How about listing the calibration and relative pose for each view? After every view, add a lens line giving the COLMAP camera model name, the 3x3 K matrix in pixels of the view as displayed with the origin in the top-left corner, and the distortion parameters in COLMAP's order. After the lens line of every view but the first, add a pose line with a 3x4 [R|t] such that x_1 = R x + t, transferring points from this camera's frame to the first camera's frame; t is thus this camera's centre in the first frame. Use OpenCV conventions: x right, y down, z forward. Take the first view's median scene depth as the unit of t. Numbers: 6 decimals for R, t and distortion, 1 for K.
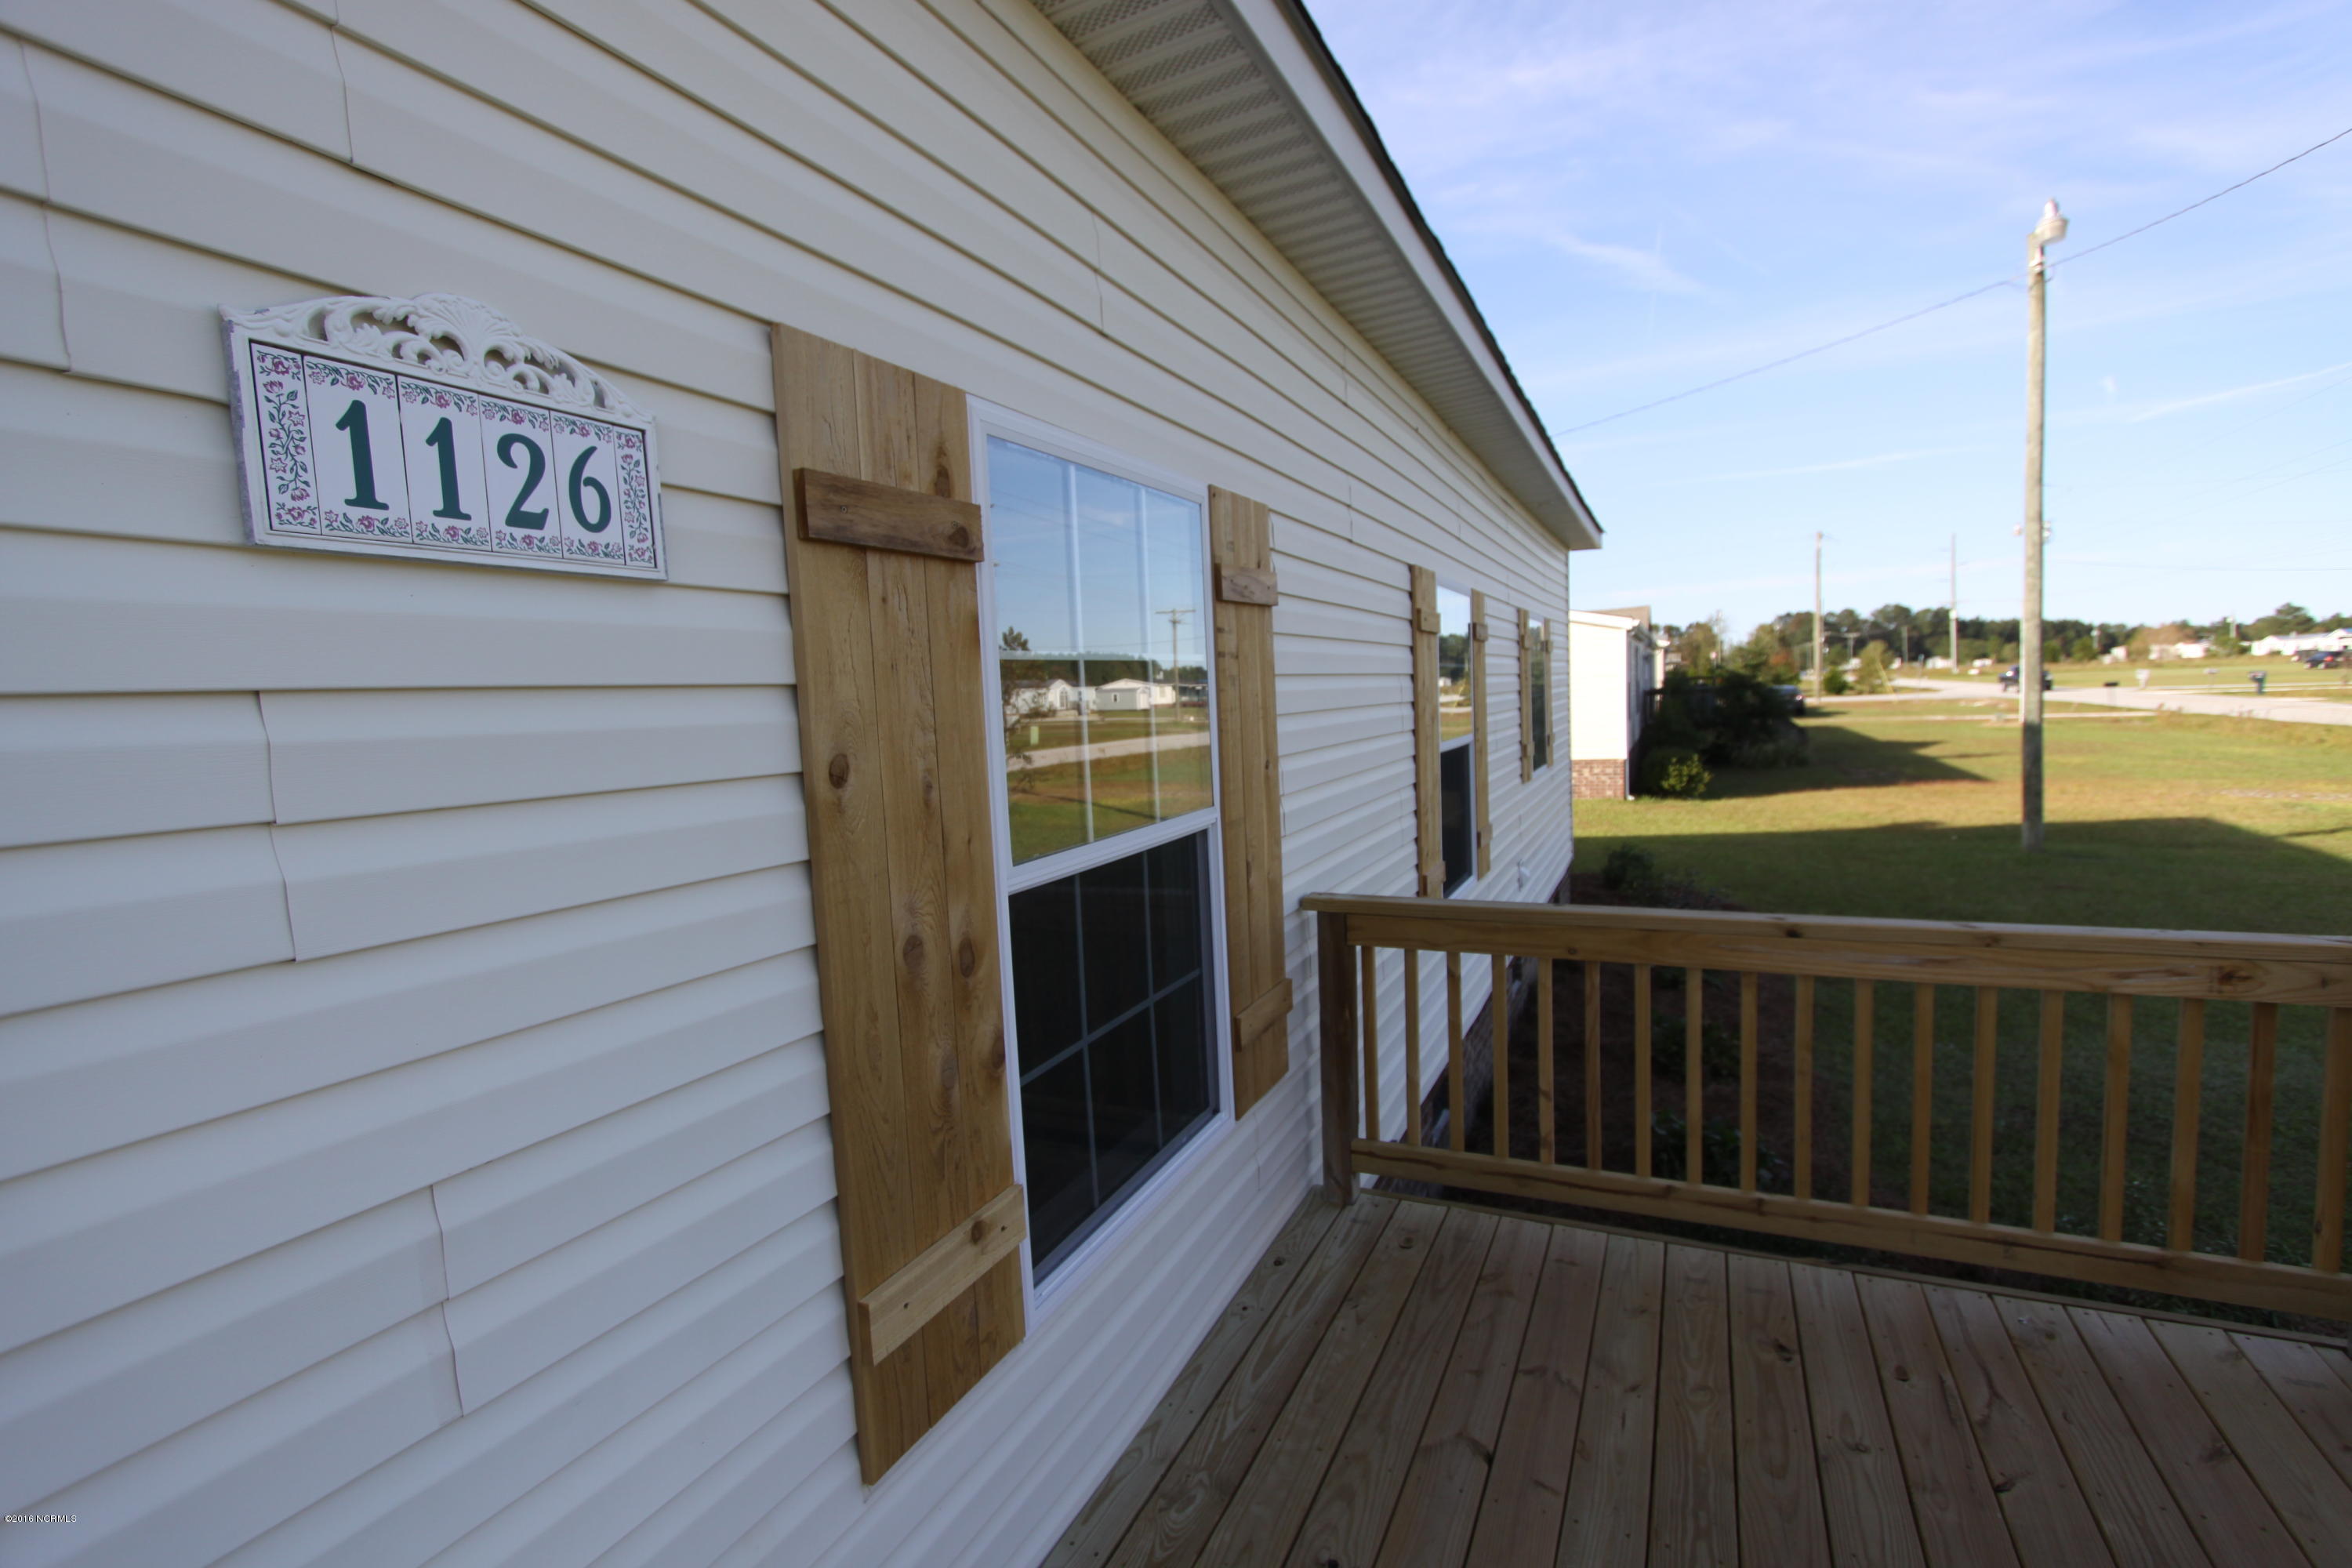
lens RADIAL K [[1084.7, 0, 1177.6], [0, 1084.7, 791.1], [0, 0, 1]] dist [-0.016860, 0.002472]
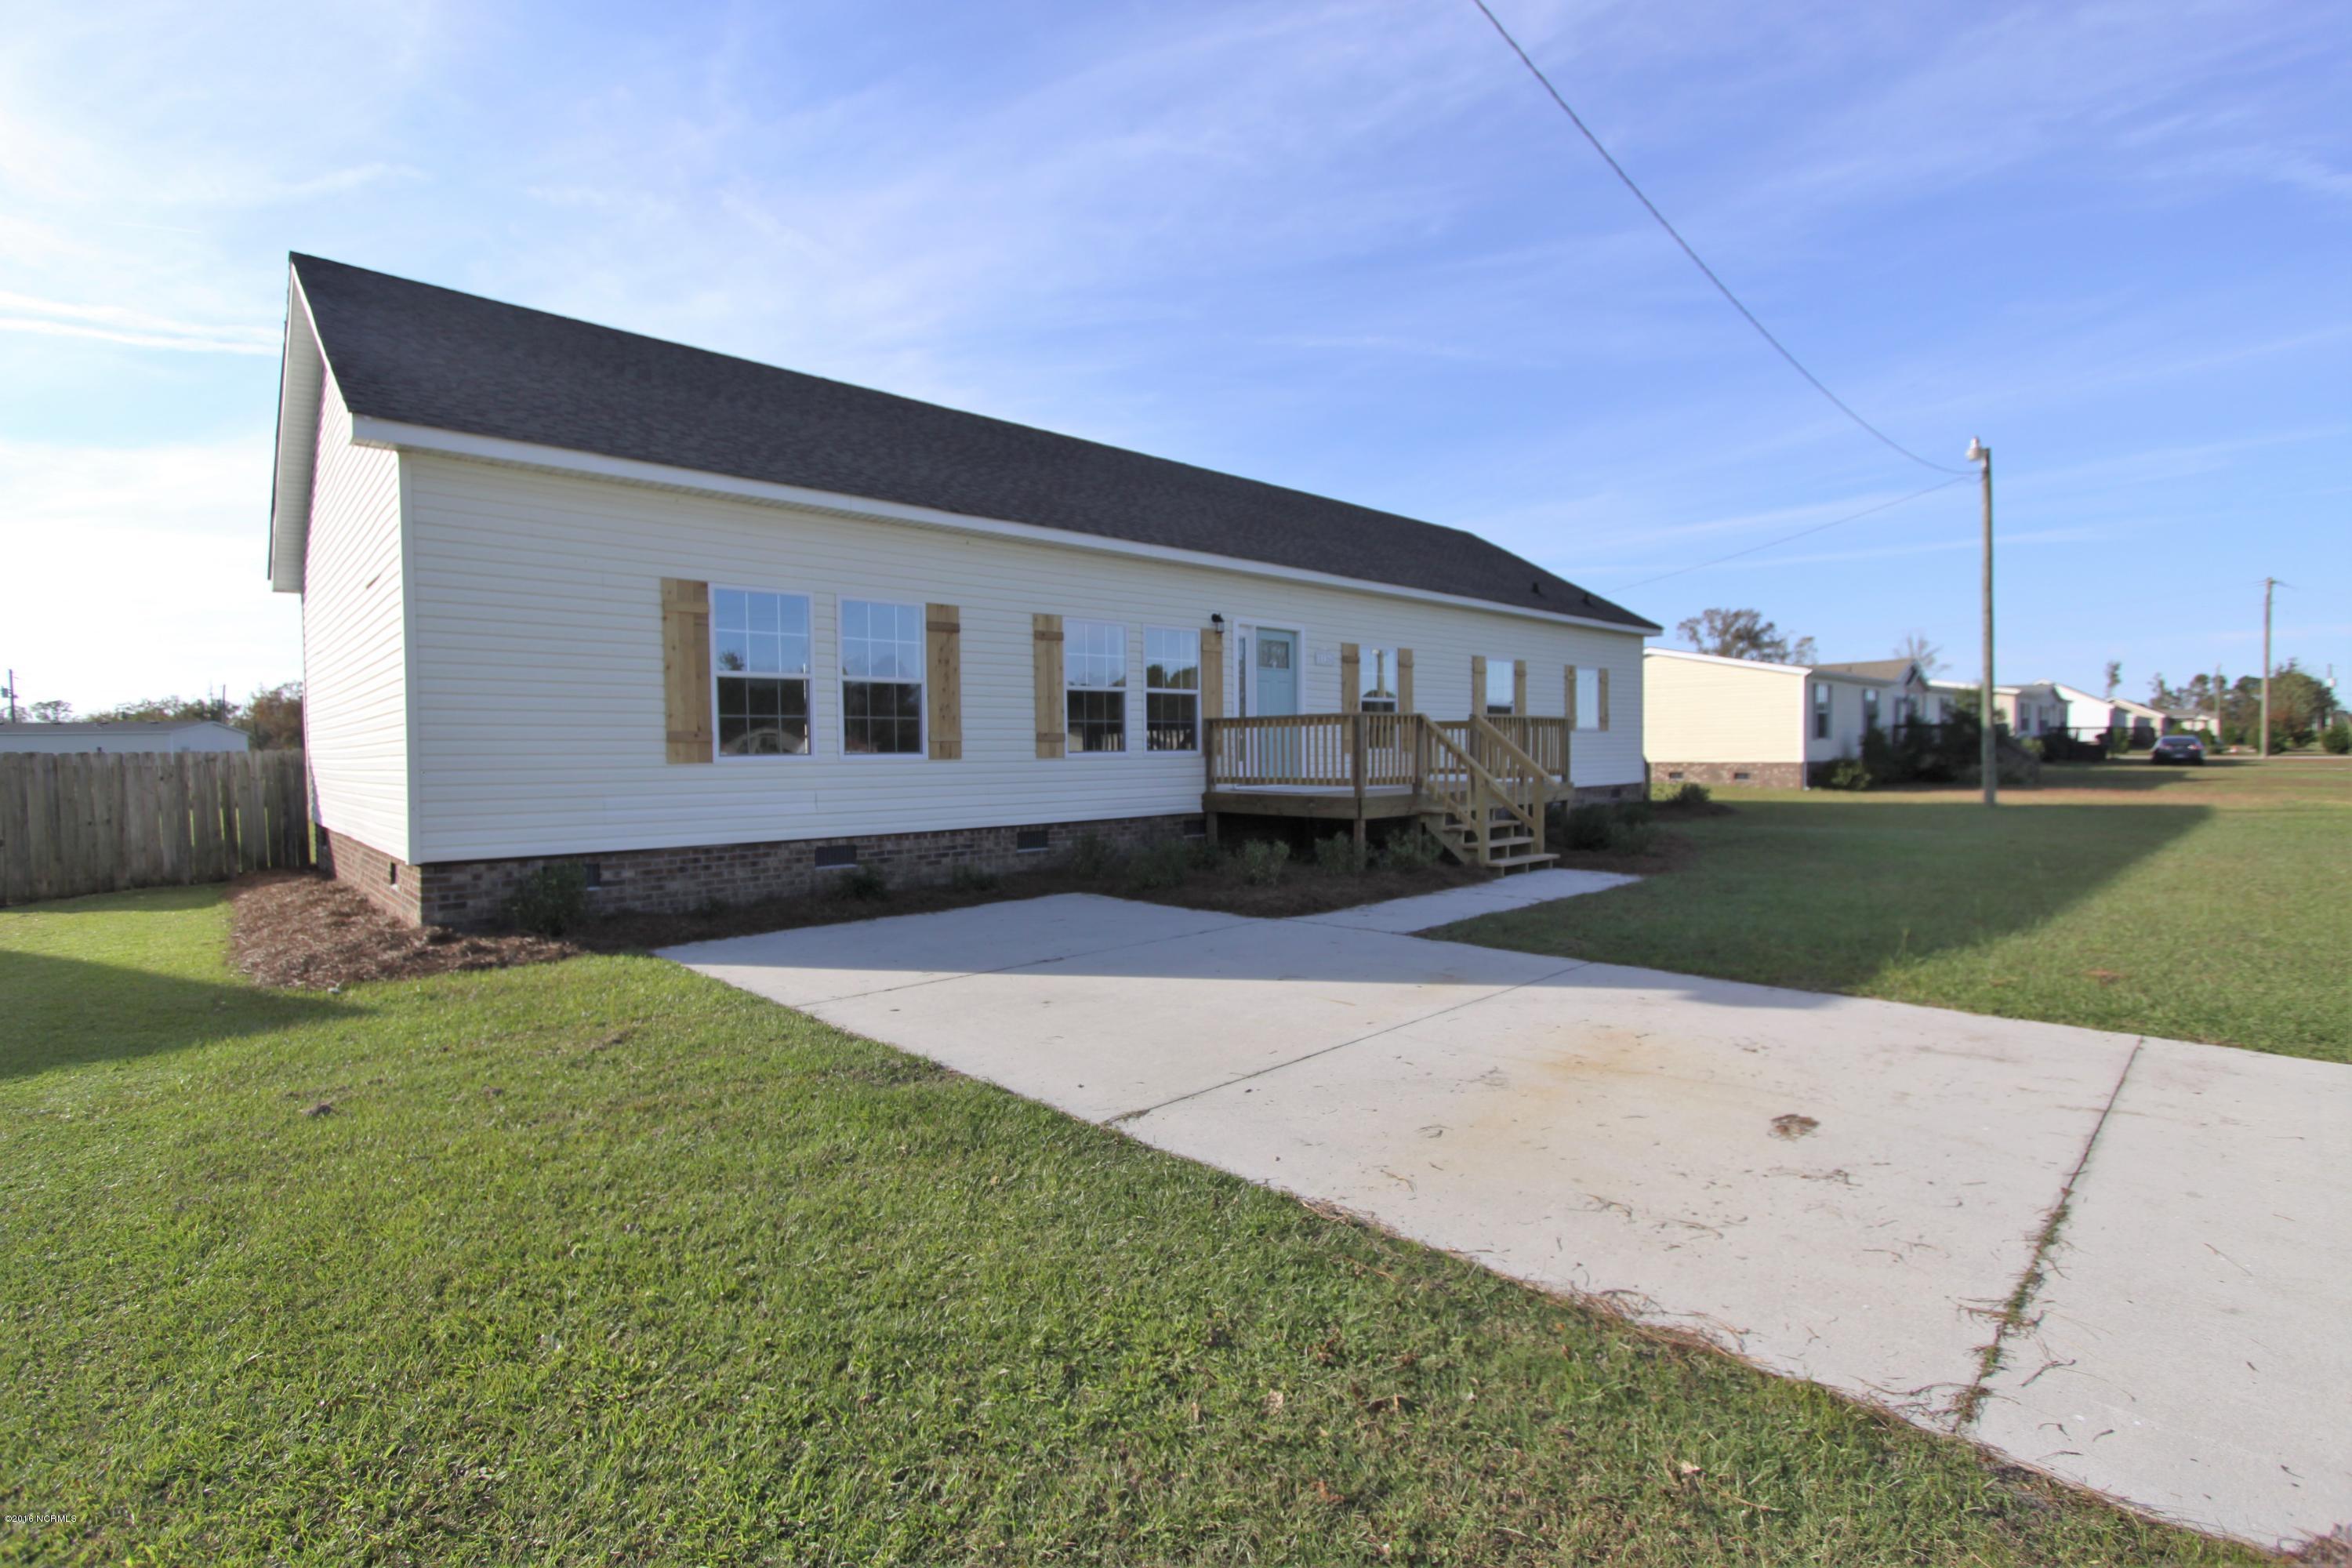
lens RADIAL K [[1084.7, 0, 1175.6], [0, 1084.7, 781.8], [0, 0, 1]] dist [-0.016860, 0.002472]
pose [[0.932165, 0.041339, -0.359665, 0.147508], [-0.059438, 0.997454, -0.039403, 0.107674], [0.357120, 0.058108, 0.932249, -0.693659]]
